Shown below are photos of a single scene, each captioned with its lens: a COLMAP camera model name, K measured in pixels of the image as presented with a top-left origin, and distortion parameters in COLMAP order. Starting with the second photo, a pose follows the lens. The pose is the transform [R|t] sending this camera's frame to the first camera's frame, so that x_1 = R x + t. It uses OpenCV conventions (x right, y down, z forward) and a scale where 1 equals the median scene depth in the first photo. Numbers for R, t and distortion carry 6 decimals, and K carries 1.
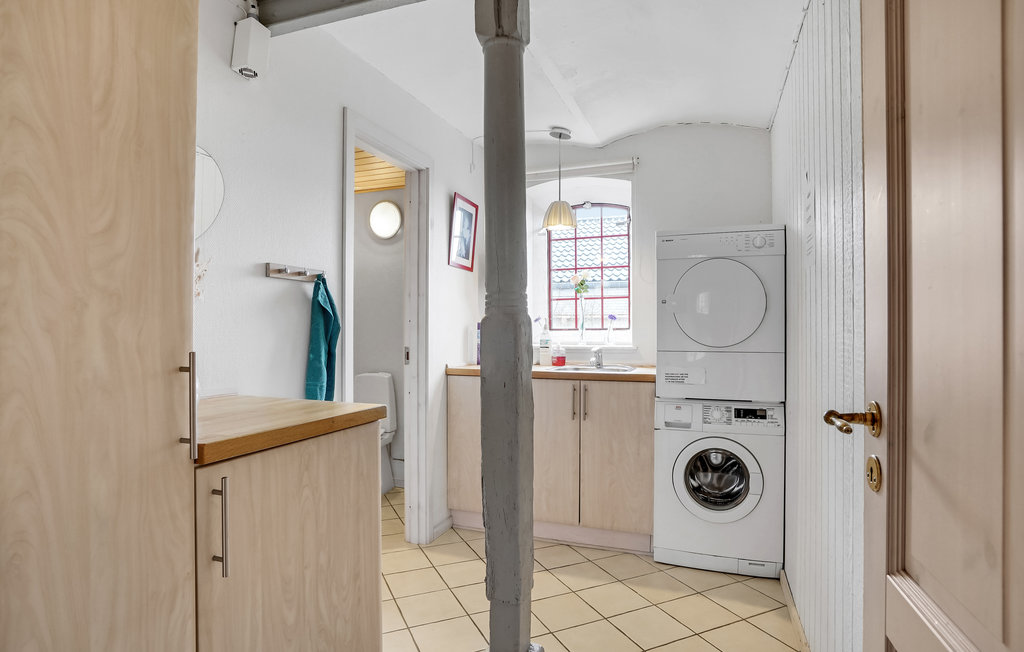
lens RADIAL K [[523.8, 0, 514.3], [0, 523.8, 333.3], [0, 0, 1]] dist [-0.030123, 0.000440]
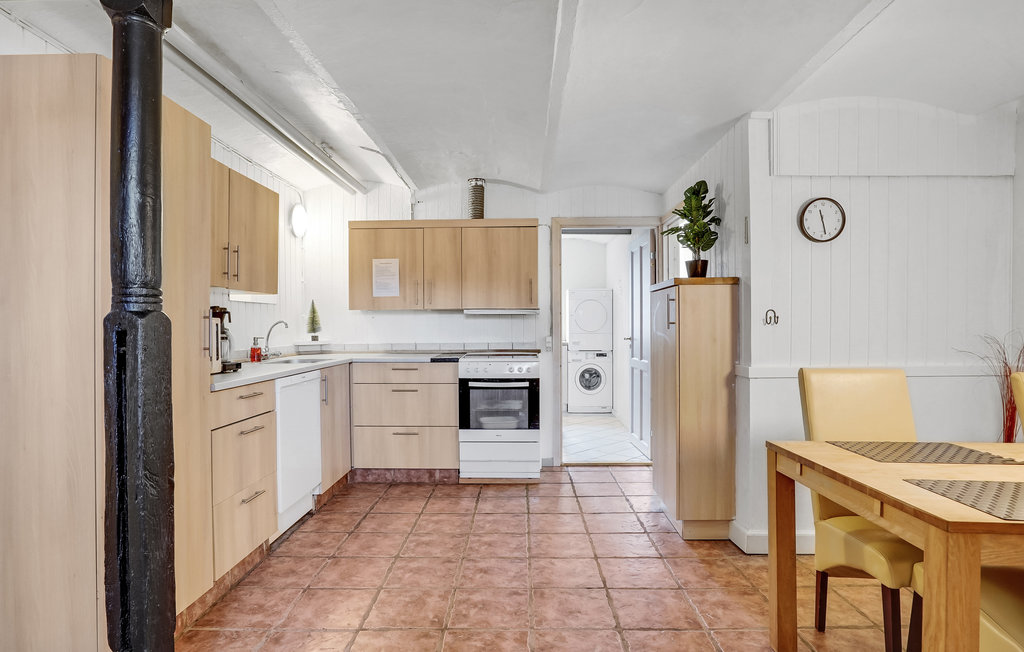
lens RADIAL K [[523.8, 0, 510.8], [0, 523.8, 325.3], [0, 0, 1]] dist [-0.030123, 0.000440]
pose [[0.947596, -0.006237, 0.319411, -0.938883], [0.006536, 0.999979, 0.000136, -0.012519], [-0.319405, 0.001959, 0.947616, -1.573484]]
